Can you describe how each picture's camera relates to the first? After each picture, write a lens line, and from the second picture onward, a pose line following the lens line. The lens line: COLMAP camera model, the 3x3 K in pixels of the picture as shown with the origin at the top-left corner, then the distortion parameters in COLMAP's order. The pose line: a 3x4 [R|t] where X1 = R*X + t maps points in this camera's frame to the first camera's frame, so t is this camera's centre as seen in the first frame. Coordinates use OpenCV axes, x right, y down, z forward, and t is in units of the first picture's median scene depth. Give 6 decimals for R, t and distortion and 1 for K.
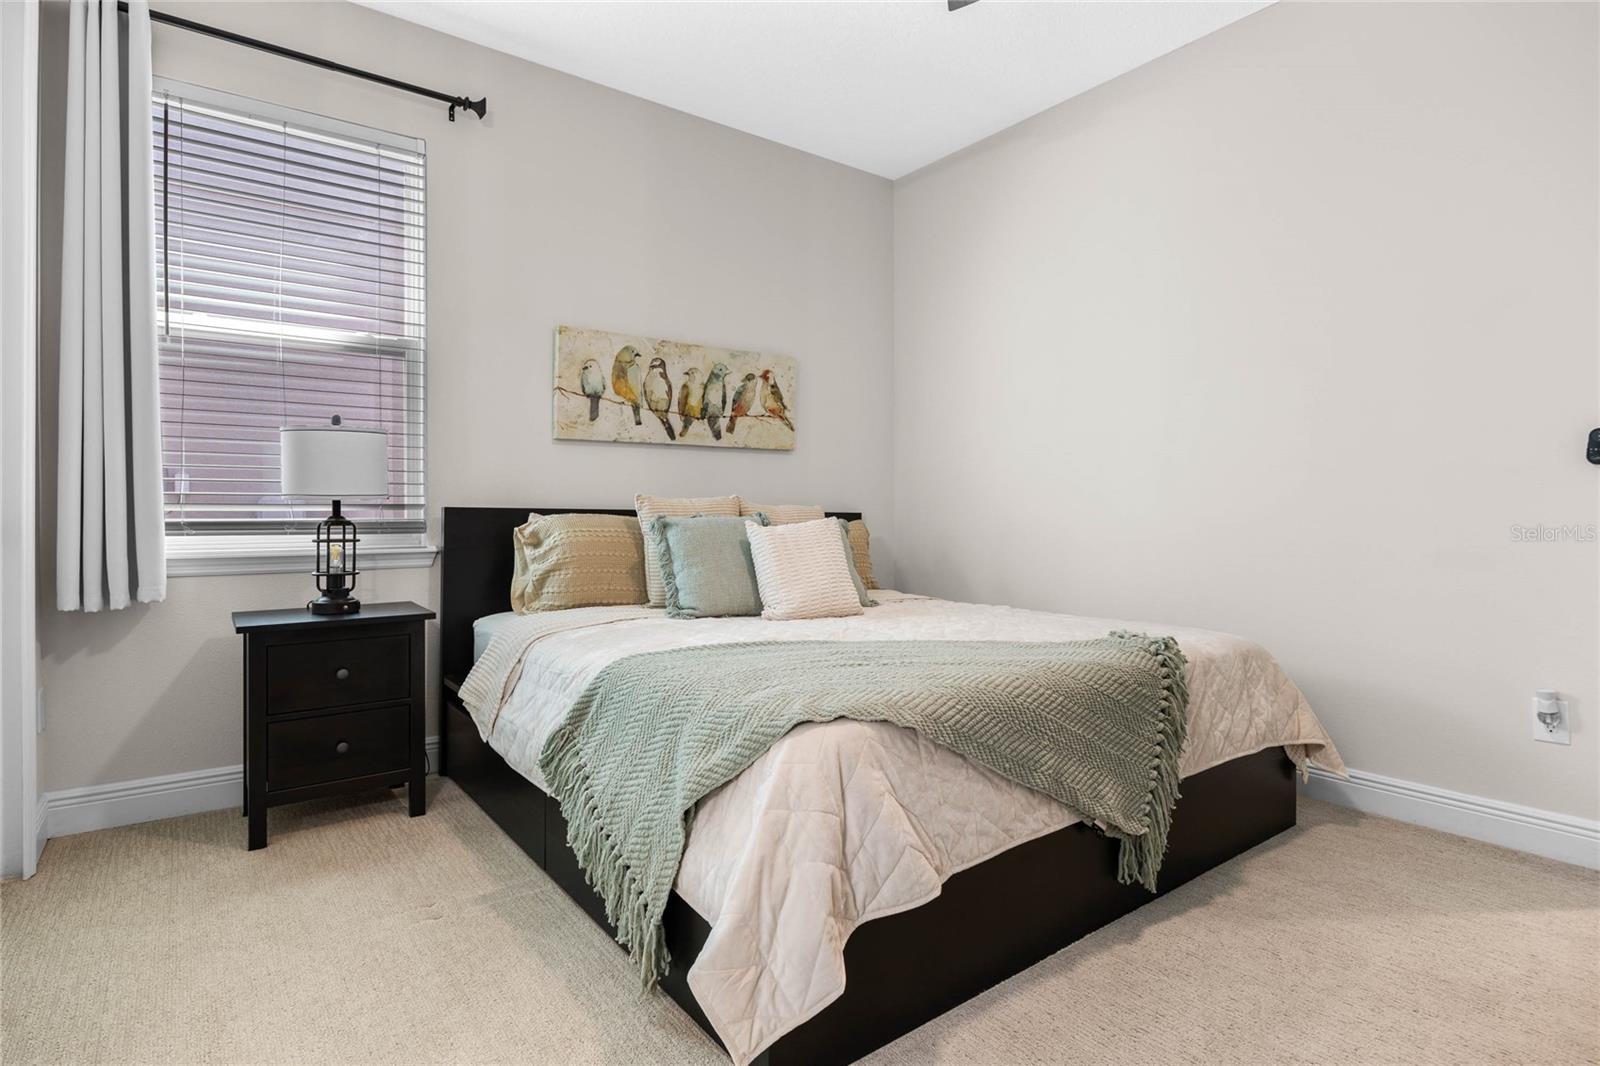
lens RADIAL K [[809.6, 0, 792.4], [0, 809.6, 504.9], [0, 0, 1]] dist [-0.004249, -0.001026]
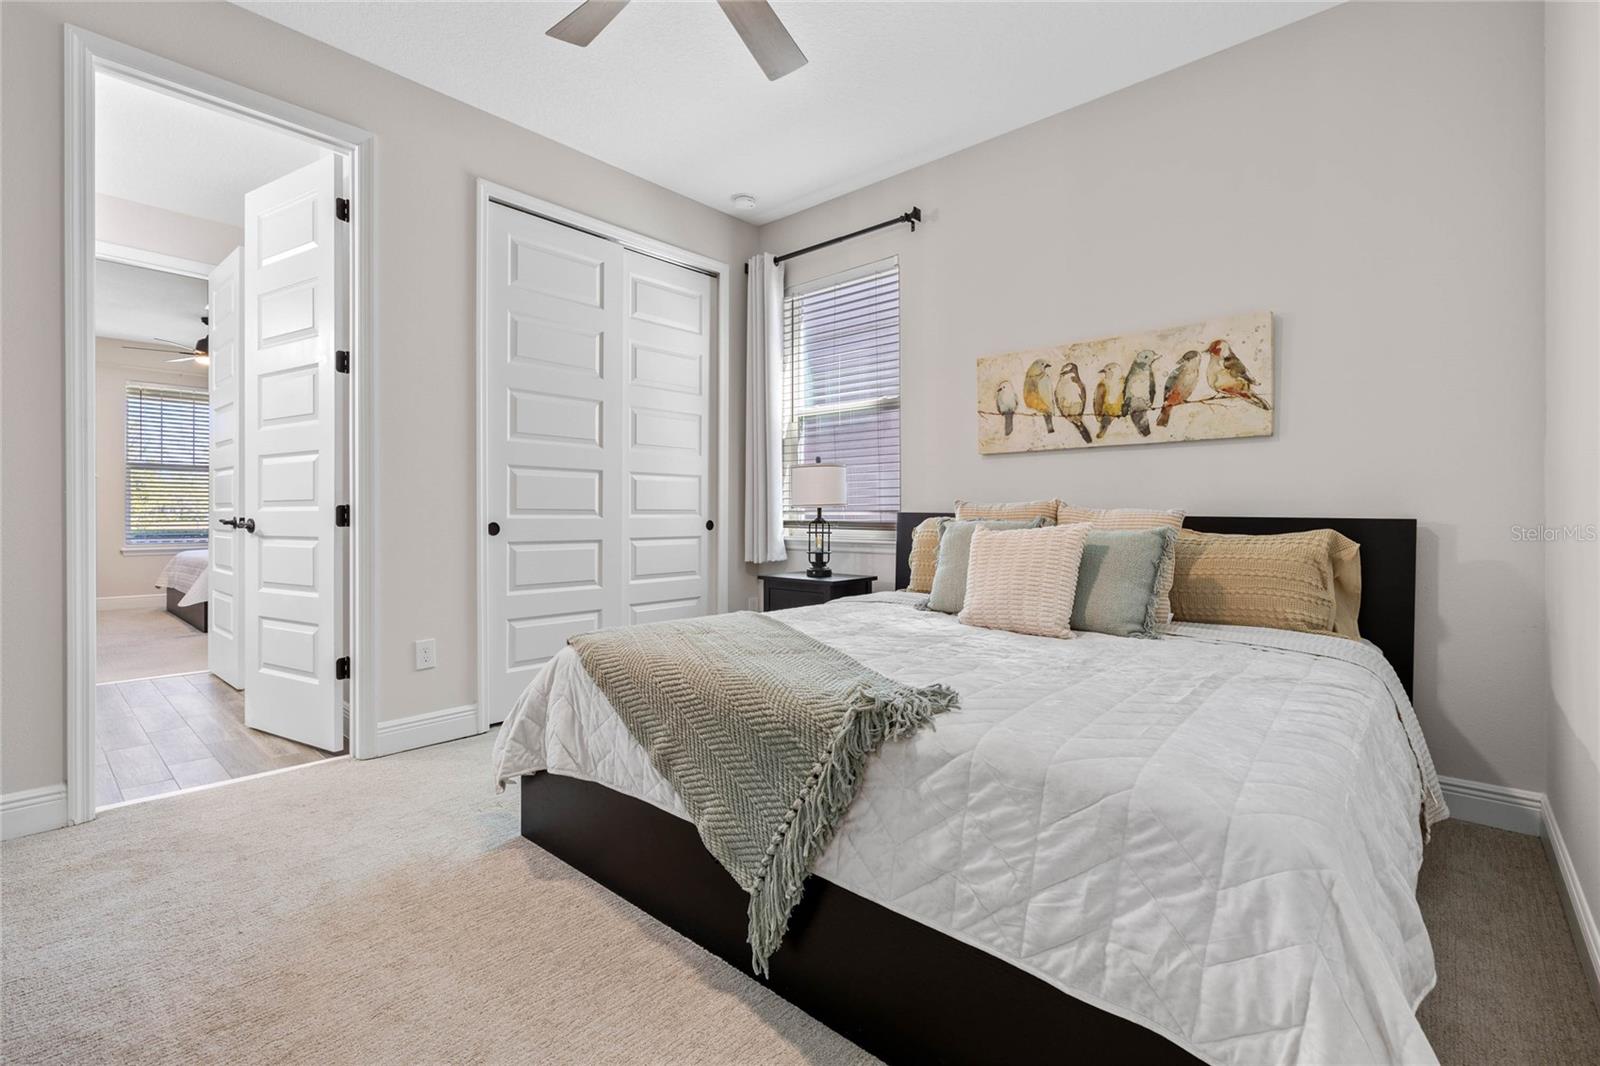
lens RADIAL K [[723.5, 0, 802.8], [0, 723.5, 518.7], [0, 0, 1]] dist [-0.005825, -0.001207]
pose [[0.194923, 0.002963, -0.980814, 0.644027], [0.002258, 0.999991, 0.003470, 0.007452], [0.980816, -0.002892, 0.194915, 0.495198]]
